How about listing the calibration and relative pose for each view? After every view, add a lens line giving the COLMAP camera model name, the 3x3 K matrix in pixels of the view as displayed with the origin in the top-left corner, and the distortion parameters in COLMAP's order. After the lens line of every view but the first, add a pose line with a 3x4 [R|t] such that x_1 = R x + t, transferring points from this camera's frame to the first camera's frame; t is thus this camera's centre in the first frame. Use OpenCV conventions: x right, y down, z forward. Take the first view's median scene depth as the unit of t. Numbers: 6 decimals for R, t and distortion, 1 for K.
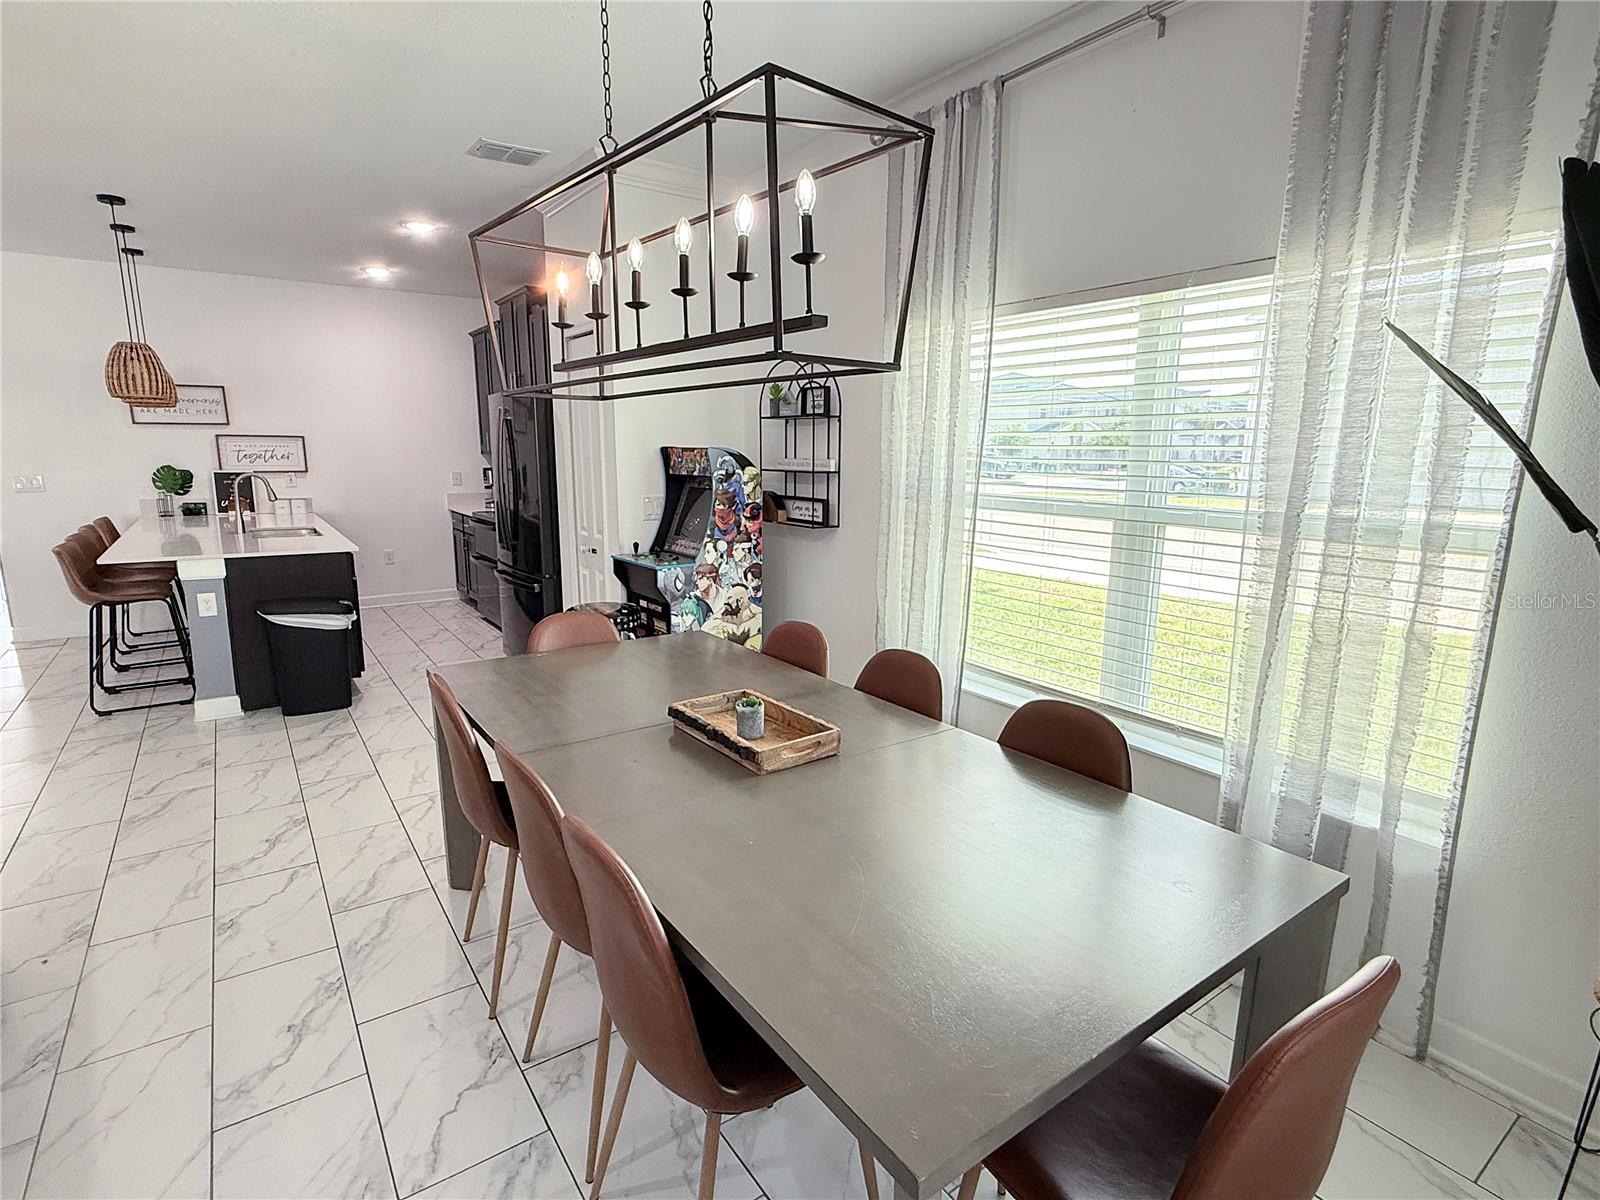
lens RADIAL K [[797.7, 0, 805.6], [0, 797.7, 602.2], [0, 0, 1]] dist [0.006579, 0.001667]
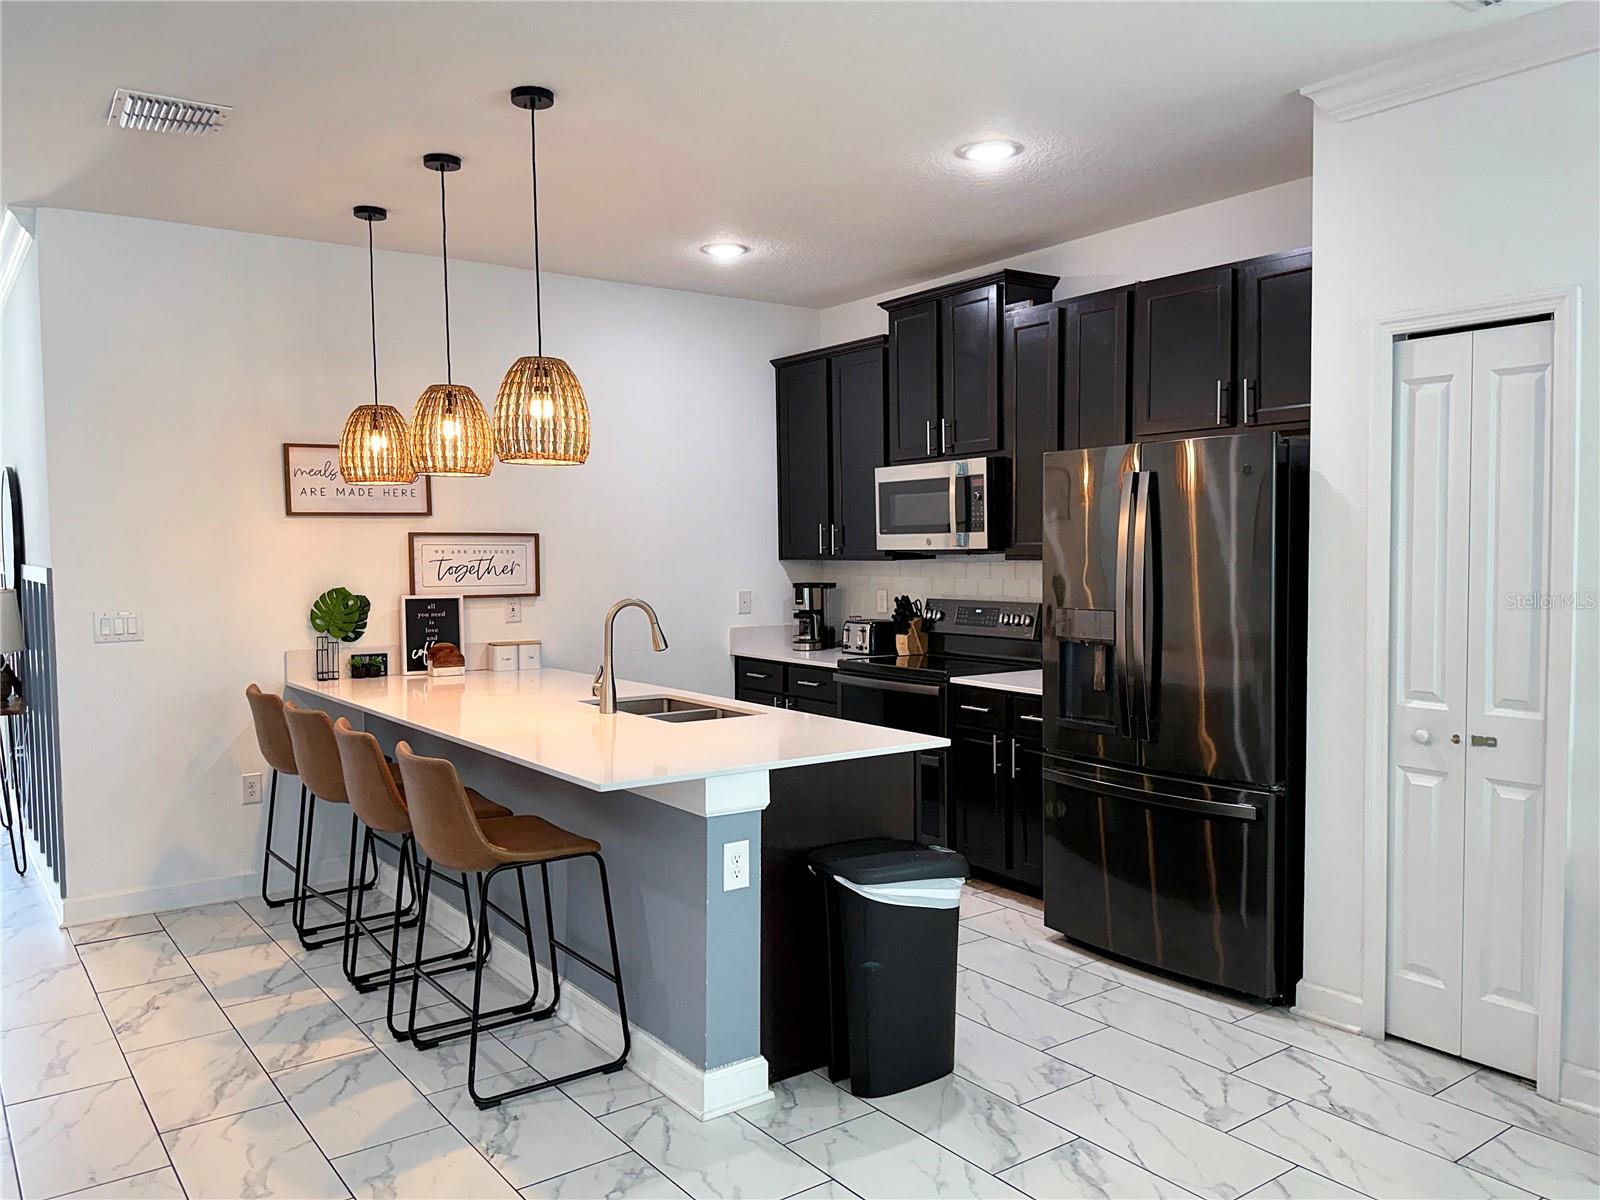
lens RADIAL K [[1202.6, 0, 798.3], [0, 1202.6, 597.7], [0, 0, 1]] dist [0.034107, -0.002196]
pose [[0.999437, -0.015903, 0.029543, -0.709615], [0.020154, 0.988528, -0.149684, -0.046674], [-0.026823, 0.150195, 0.988292, 0.241063]]
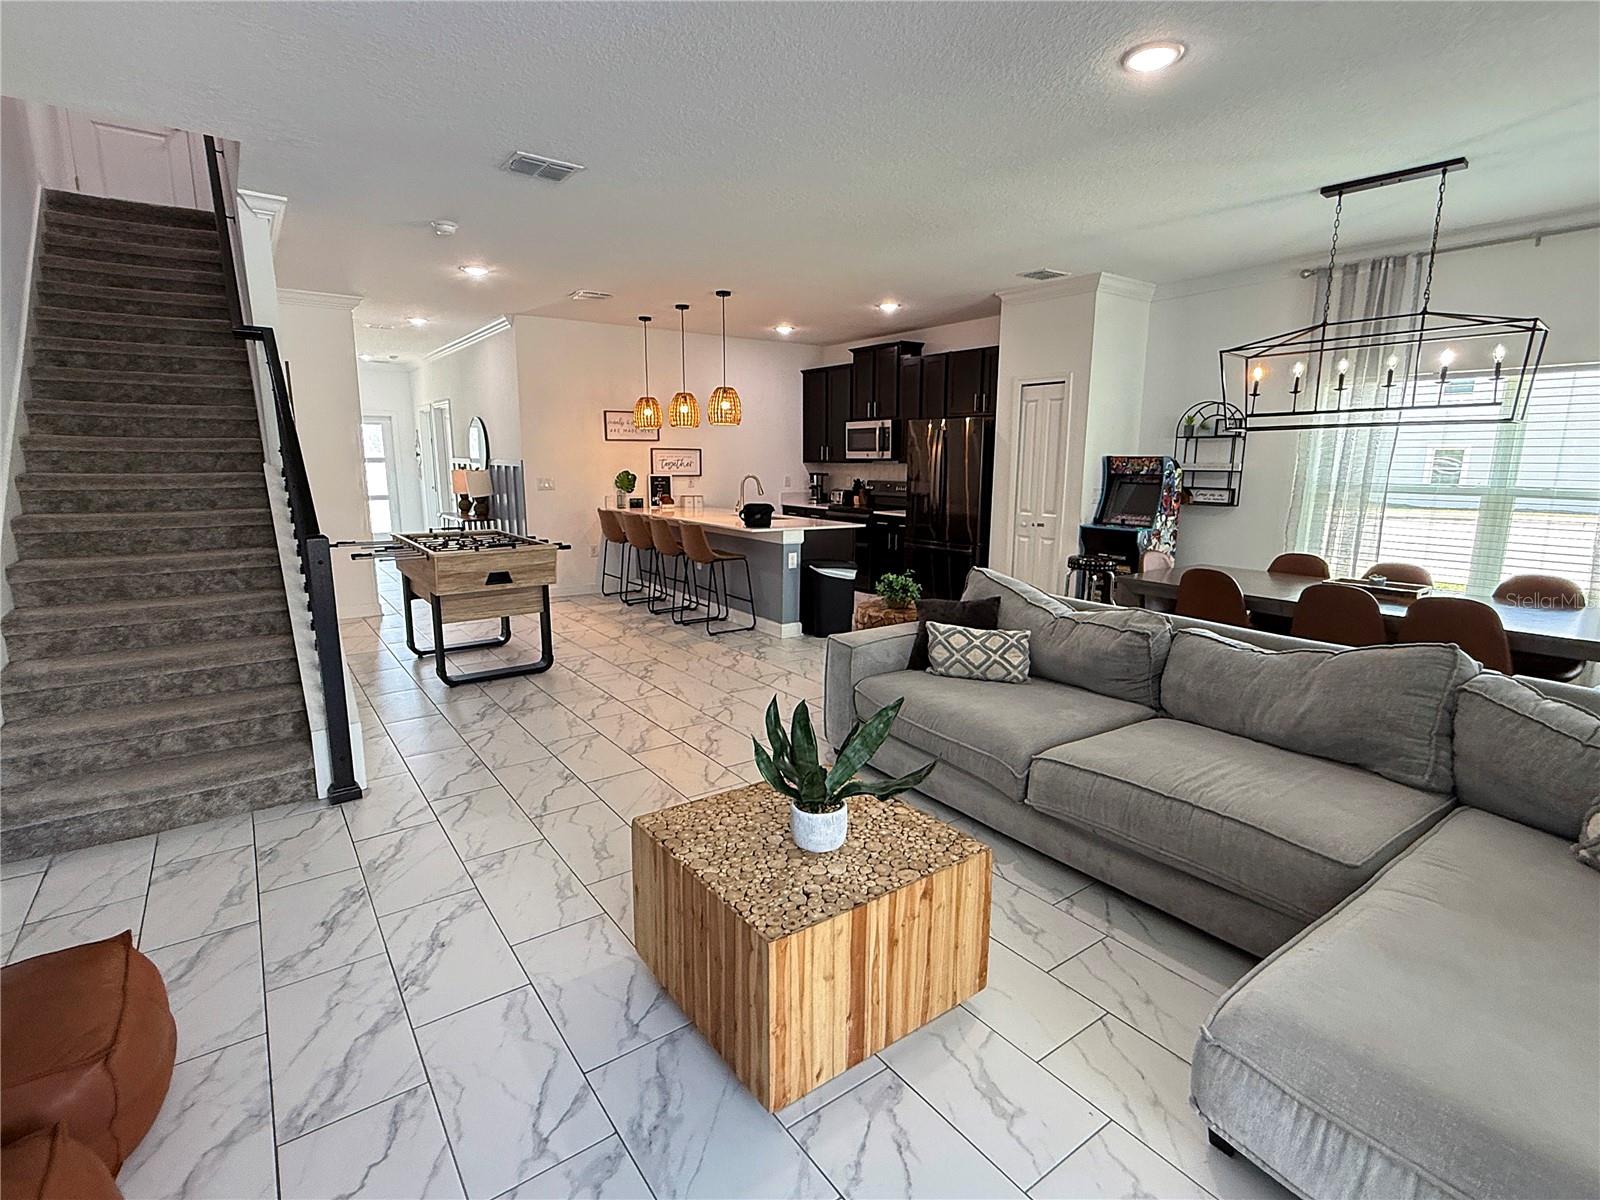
lens RADIAL K [[797.7, 0, 795.8], [0, 797.7, 611.4], [0, 0, 1]] dist [0.006579, 0.001667]
pose [[0.999840, -0.003092, 0.017645, -0.748991], [0.003141, 0.999991, -0.002731, 0.101278], [-0.017637, 0.002786, 0.999841, -0.497281]]
